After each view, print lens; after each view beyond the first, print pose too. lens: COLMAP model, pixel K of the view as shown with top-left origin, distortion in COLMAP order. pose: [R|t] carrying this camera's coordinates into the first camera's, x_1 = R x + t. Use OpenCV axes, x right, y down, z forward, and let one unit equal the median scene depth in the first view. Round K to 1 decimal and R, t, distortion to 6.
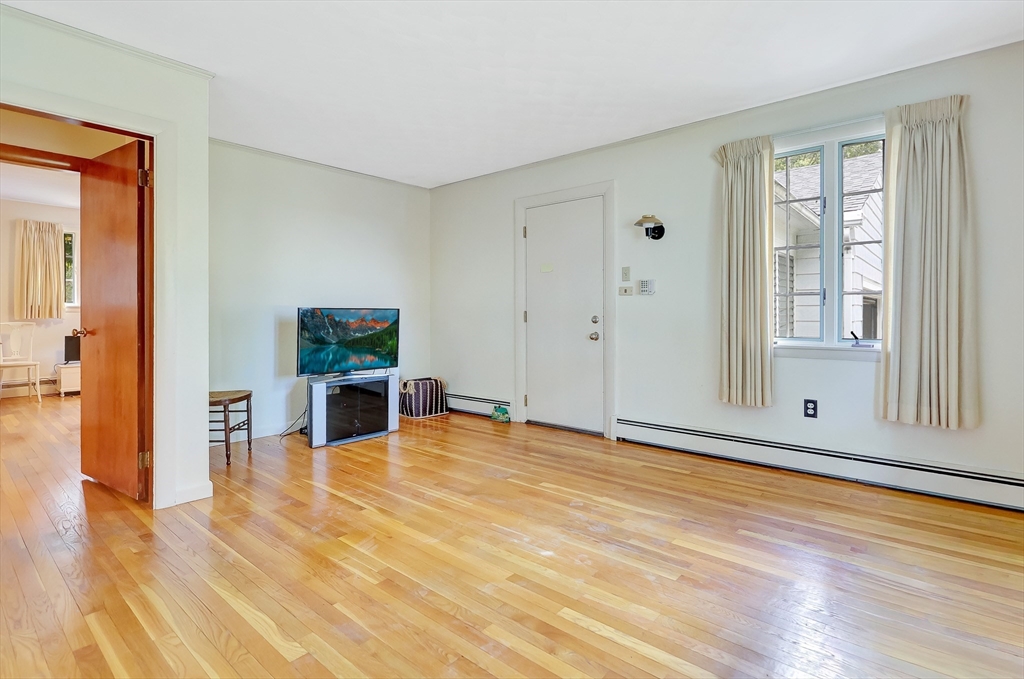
lens RADIAL K [[502.3, 0, 506.5], [0, 502.3, 314.4], [0, 0, 1]] dist [-0.004028, 0.000589]
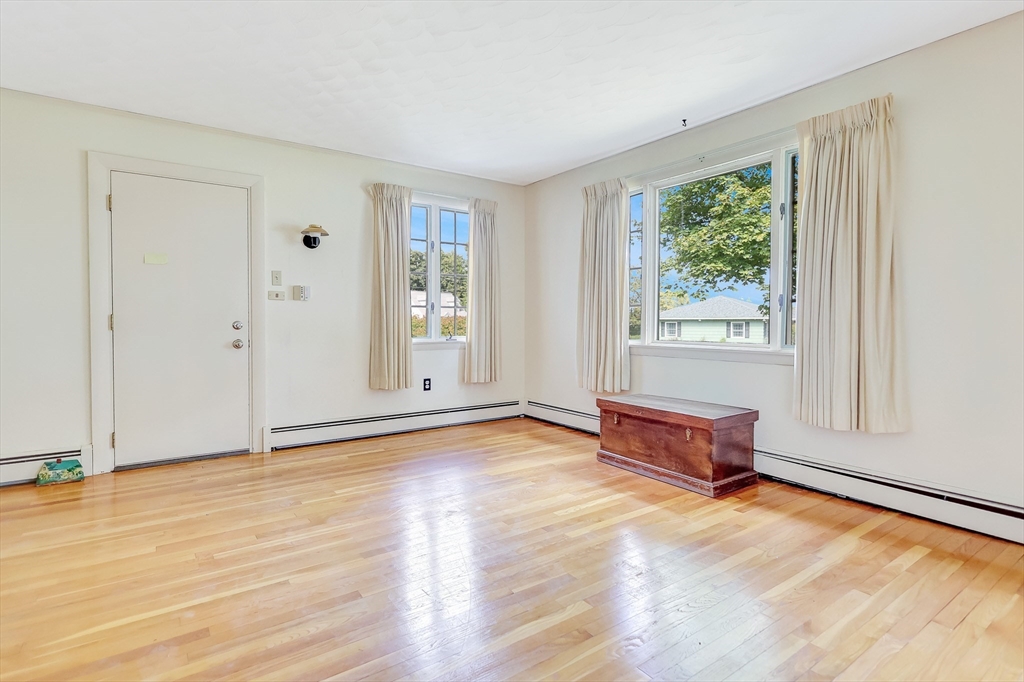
lens RADIAL K [[502.3, 0, 506.5], [0, 502.3, 315.9], [0, 0, 1]] dist [-0.004028, 0.000589]
pose [[0.253877, 0.011573, 0.967167, -0.719205], [0.002416, 0.999918, -0.012599, 0.007688], [-0.967233, 0.005535, 0.253828, 0.393306]]
